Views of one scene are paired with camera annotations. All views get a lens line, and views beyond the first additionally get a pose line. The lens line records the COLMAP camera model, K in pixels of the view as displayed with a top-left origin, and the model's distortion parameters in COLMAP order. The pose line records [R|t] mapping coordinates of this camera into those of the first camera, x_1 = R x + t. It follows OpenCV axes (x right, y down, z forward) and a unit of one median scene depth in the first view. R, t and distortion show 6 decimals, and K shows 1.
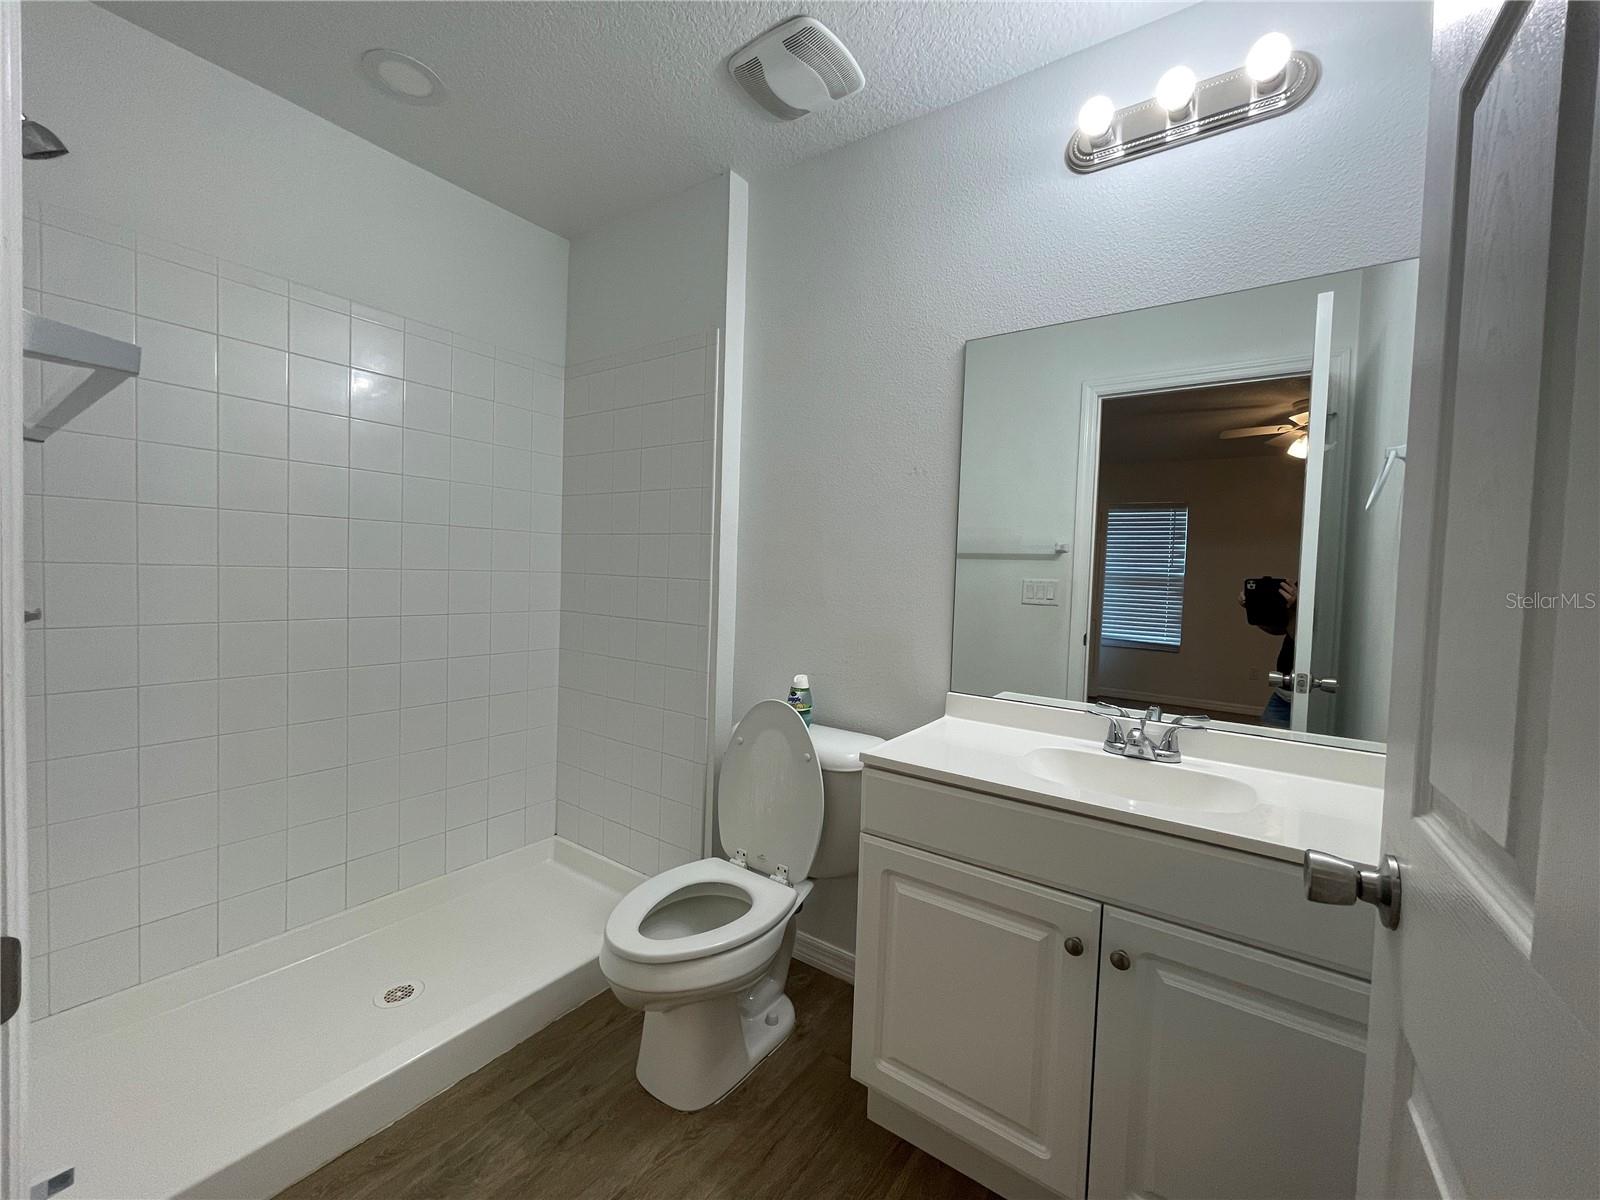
lens RADIAL K [[642.7, 0, 797.6], [0, 642.7, 599.2], [0, 0, 1]] dist [-0.002133, -0.000676]
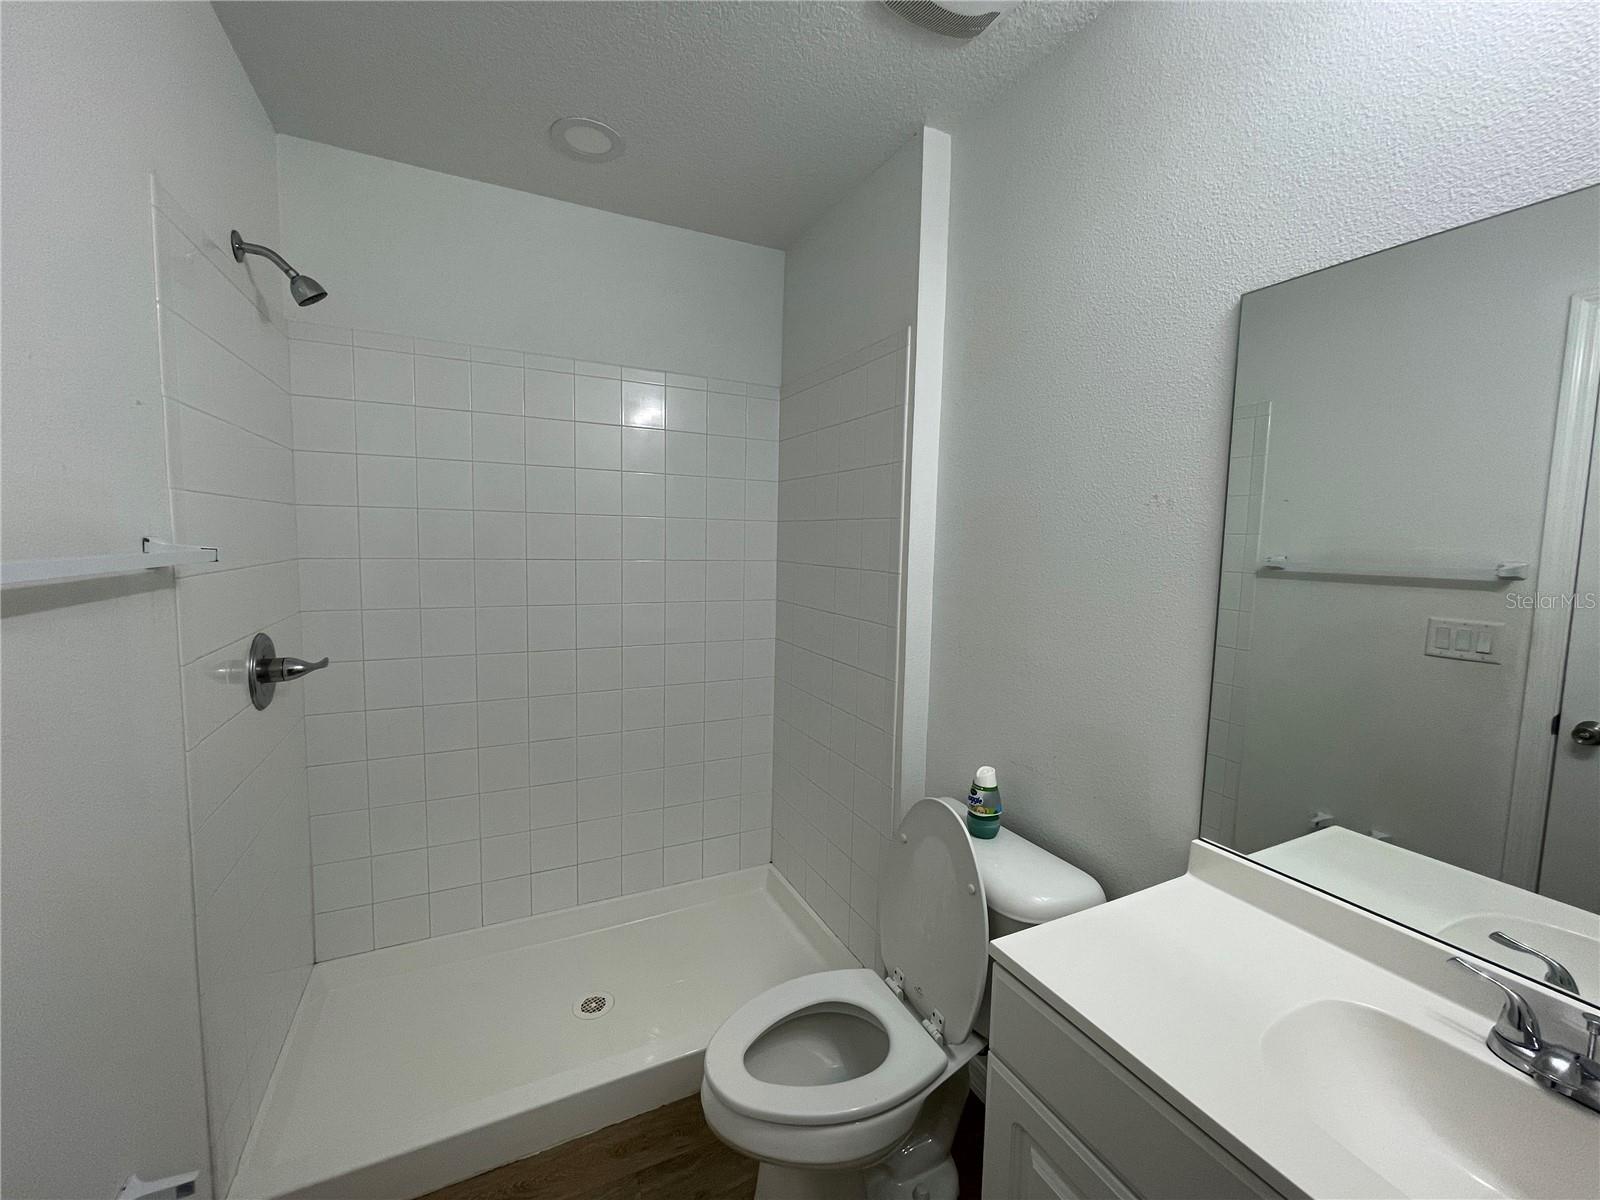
lens RADIAL K [[642.7, 0, 798.3], [0, 642.7, 598.1], [0, 0, 1]] dist [-0.002133, -0.000676]
pose [[0.878305, 0.031403, -0.477068, 0.171872], [-0.014841, 0.999150, 0.038445, -0.114877], [0.477870, -0.026687, 0.878025, 0.219649]]
